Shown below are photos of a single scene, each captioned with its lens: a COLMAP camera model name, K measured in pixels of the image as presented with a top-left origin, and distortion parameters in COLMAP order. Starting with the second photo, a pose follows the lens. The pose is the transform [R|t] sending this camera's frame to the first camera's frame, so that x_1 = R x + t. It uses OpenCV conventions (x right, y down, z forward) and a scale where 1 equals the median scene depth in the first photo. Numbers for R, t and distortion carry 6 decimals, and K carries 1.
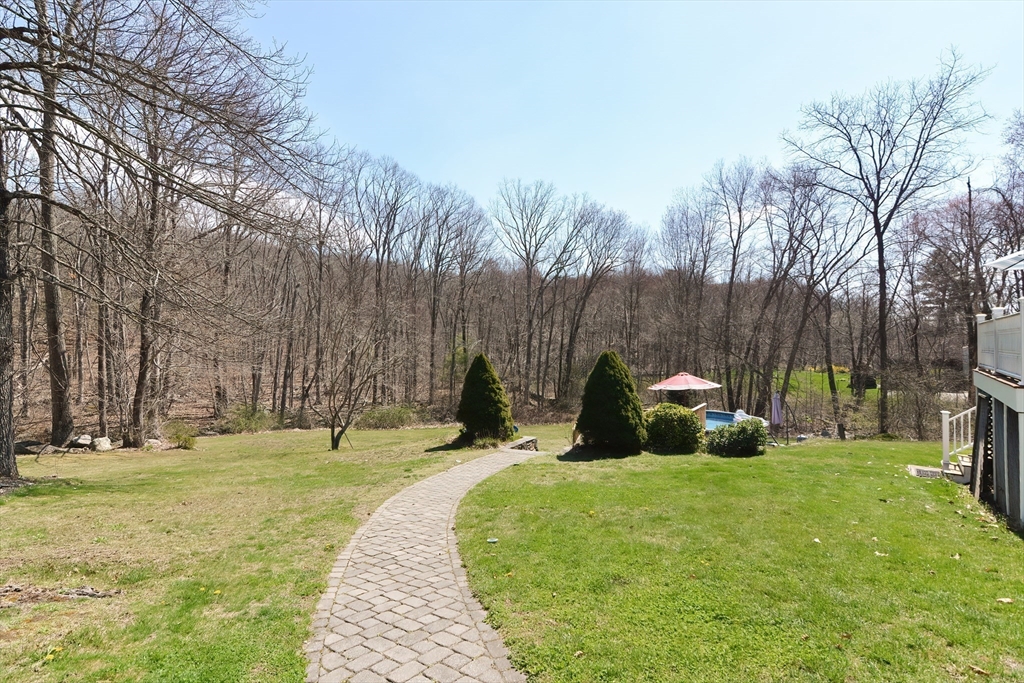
lens RADIAL K [[490.2, 0, 512.2], [0, 490.2, 350.6], [0, 0, 1]] dist [0.022886, -0.007664]
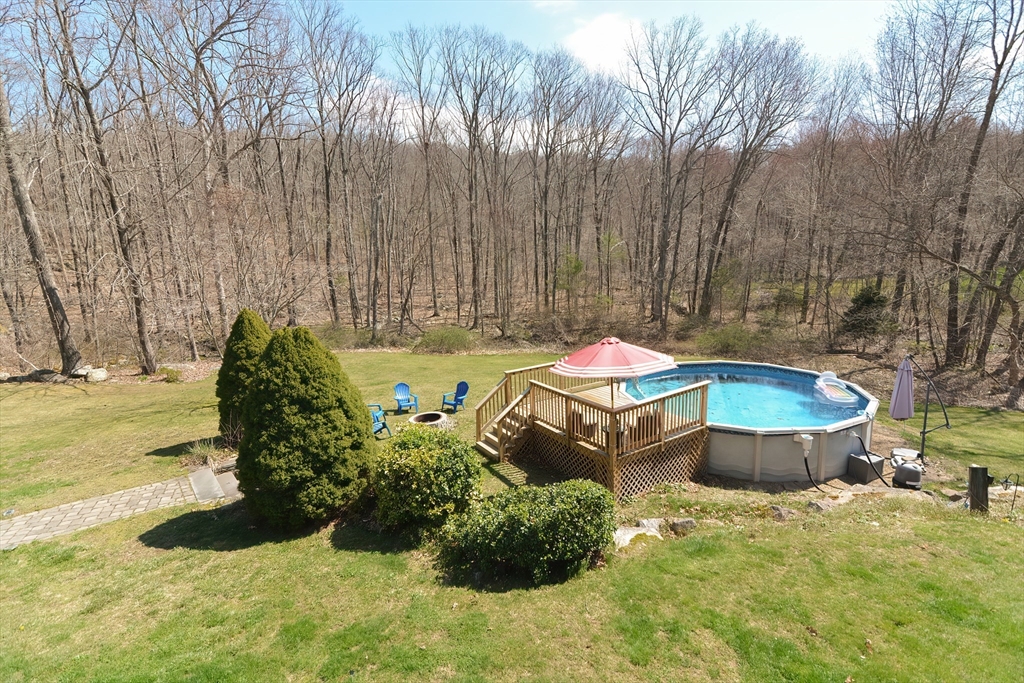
lens RADIAL K [[490.2, 0, 512.2], [0, 490.2, 350.6], [0, 0, 1]] dist [0.022886, -0.007664]
pose [[0.916970, 0.049935, -0.395820, 0.230736], [0.031392, 0.980029, 0.196361, -0.024013], [0.397720, -0.192482, 0.897089, 0.248606]]
